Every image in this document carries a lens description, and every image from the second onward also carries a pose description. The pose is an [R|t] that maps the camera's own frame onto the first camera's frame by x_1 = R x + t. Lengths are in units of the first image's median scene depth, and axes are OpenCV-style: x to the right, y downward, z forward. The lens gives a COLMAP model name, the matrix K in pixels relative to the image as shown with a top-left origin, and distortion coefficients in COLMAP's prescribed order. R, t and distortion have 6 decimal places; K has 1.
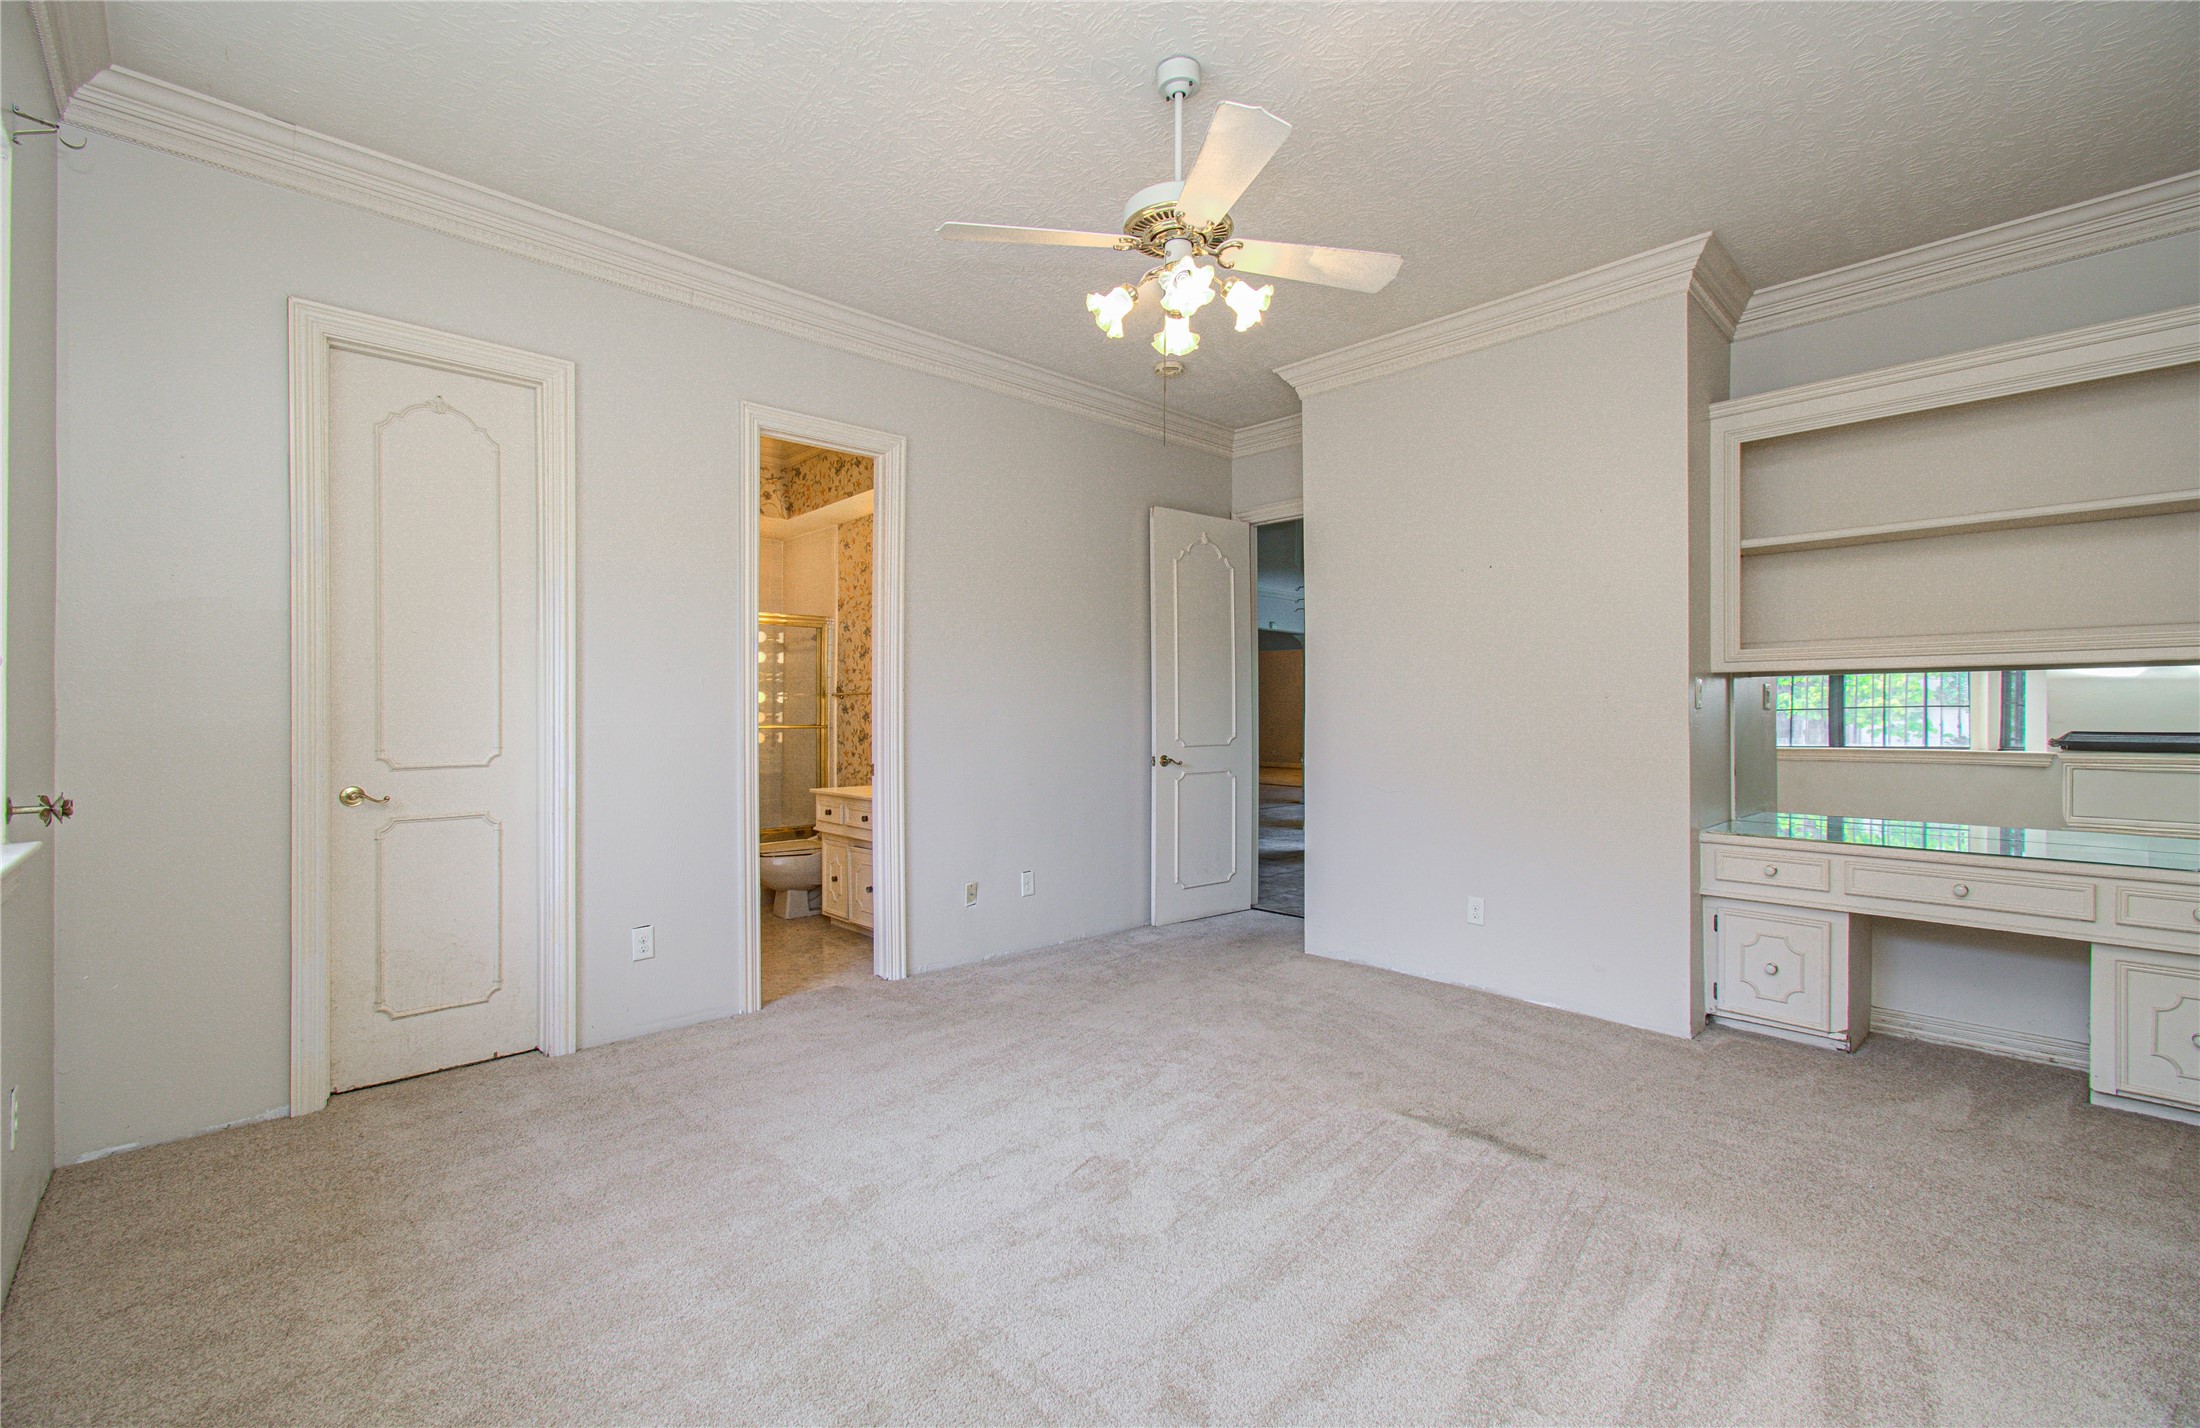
lens RADIAL K [[949.8, 0, 1086.4], [0, 949.8, 711.1], [0, 0, 1]] dist [-0.002589, -0.000210]
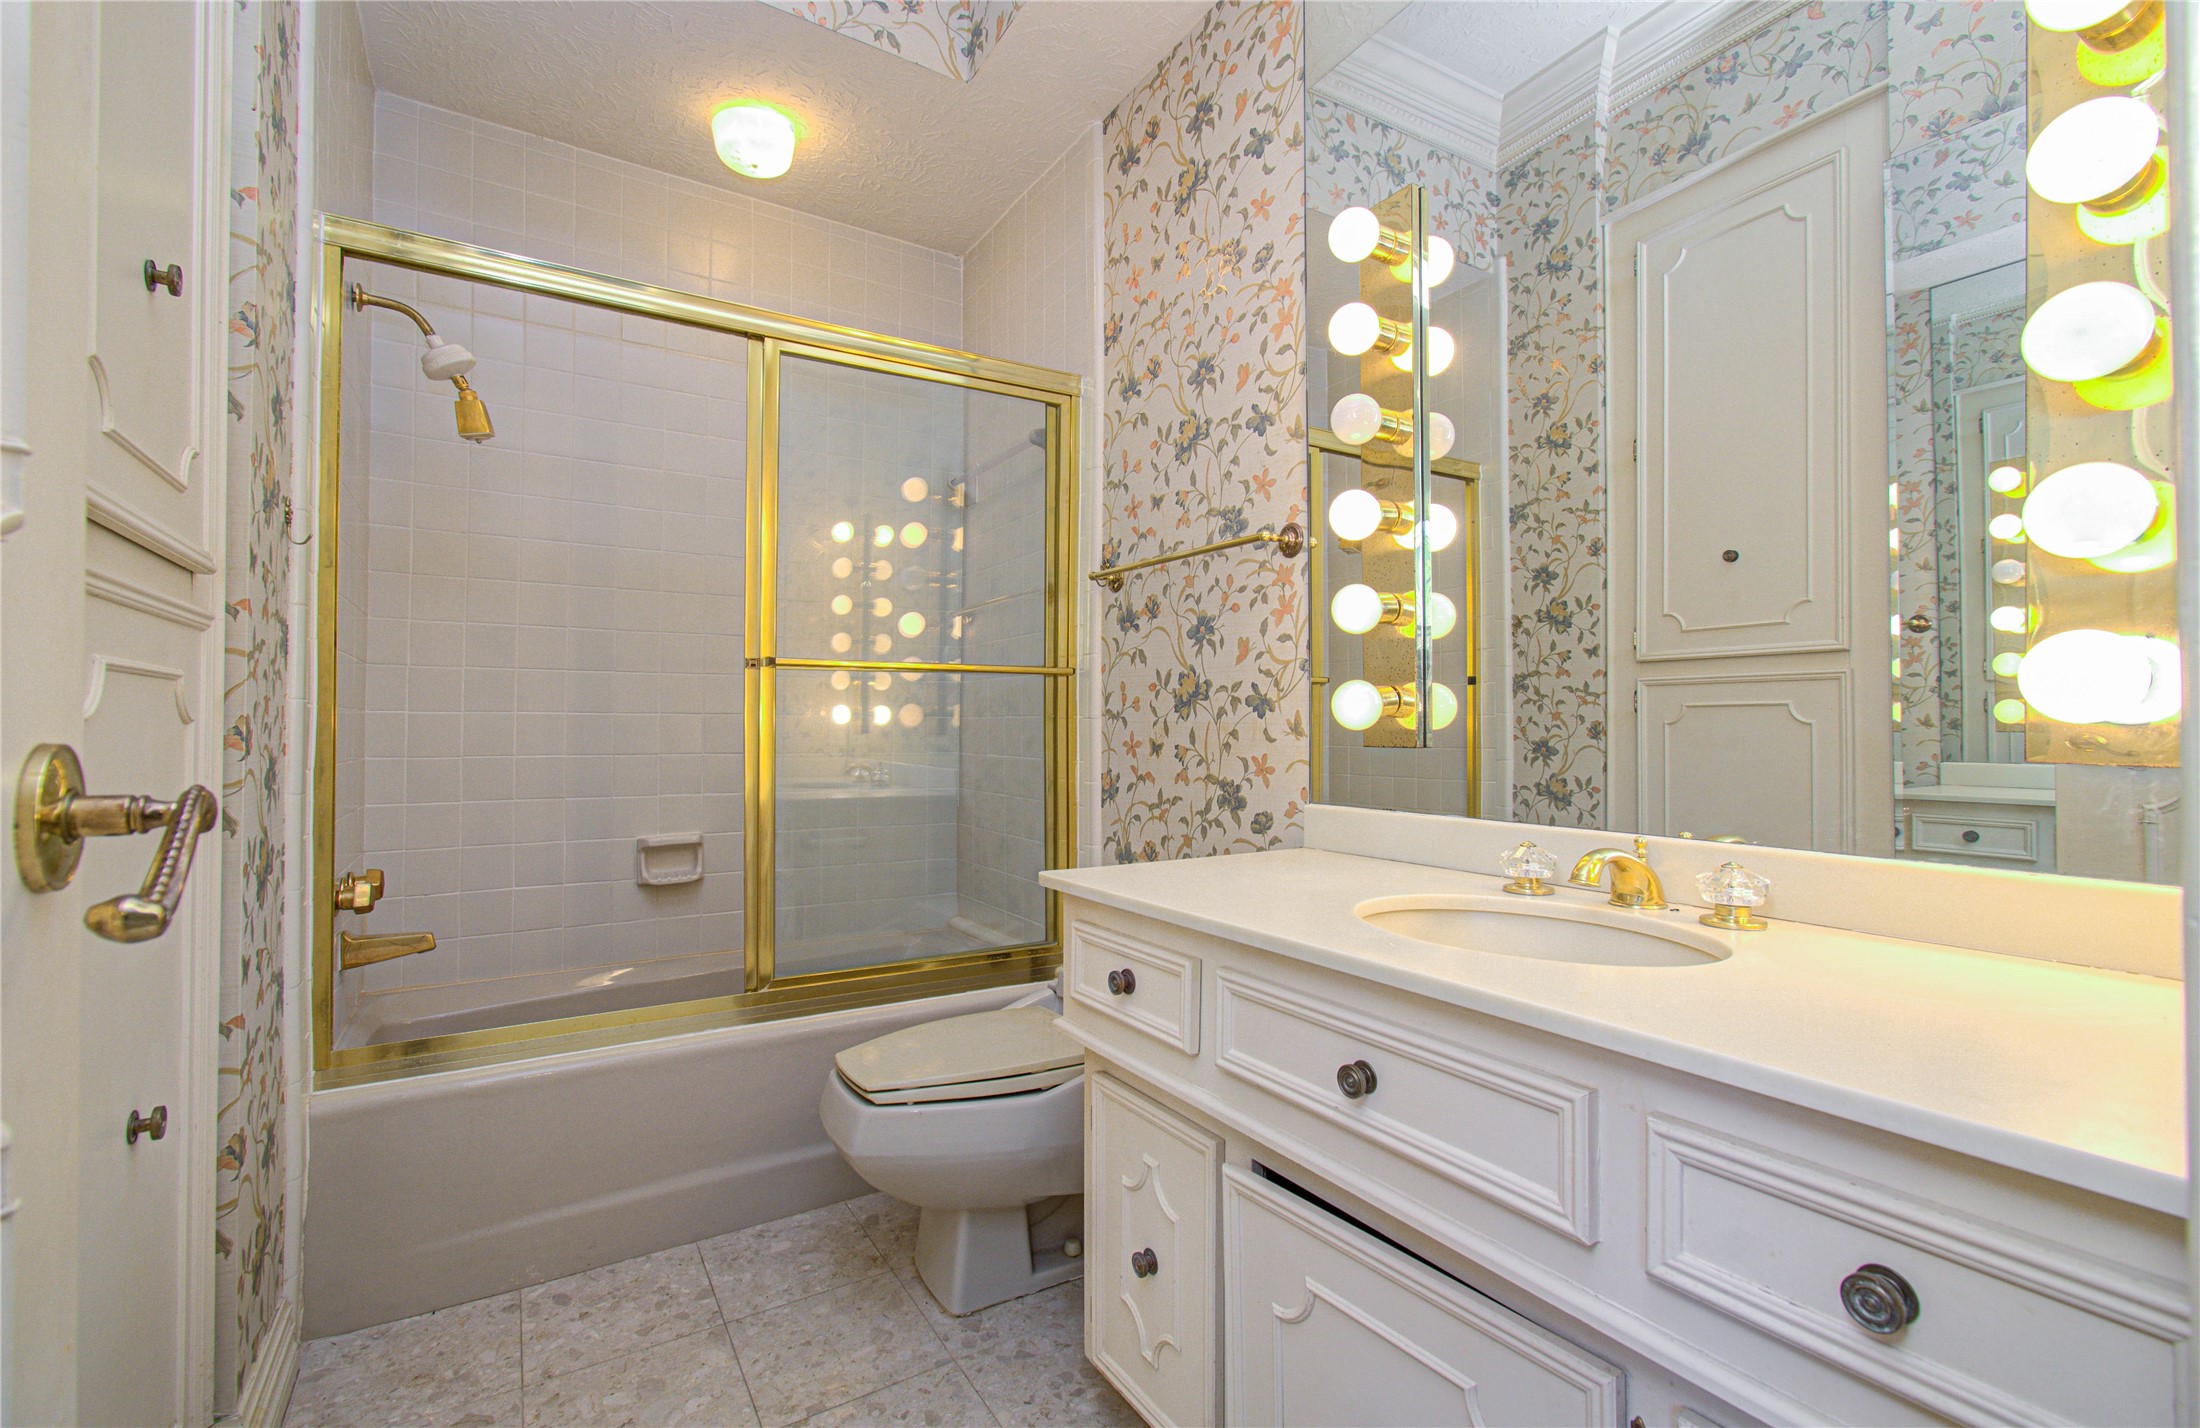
lens RADIAL K [[949.8, 0, 1086.4], [0, 949.8, 711.1], [0, 0, 1]] dist [-0.002589, -0.000210]
pose [[0.981157, 0.000676, -0.193213, -0.202488], [-0.002713, 0.999943, -0.010279, 0.035491], [0.193195, 0.010609, 0.981103, 0.659153]]
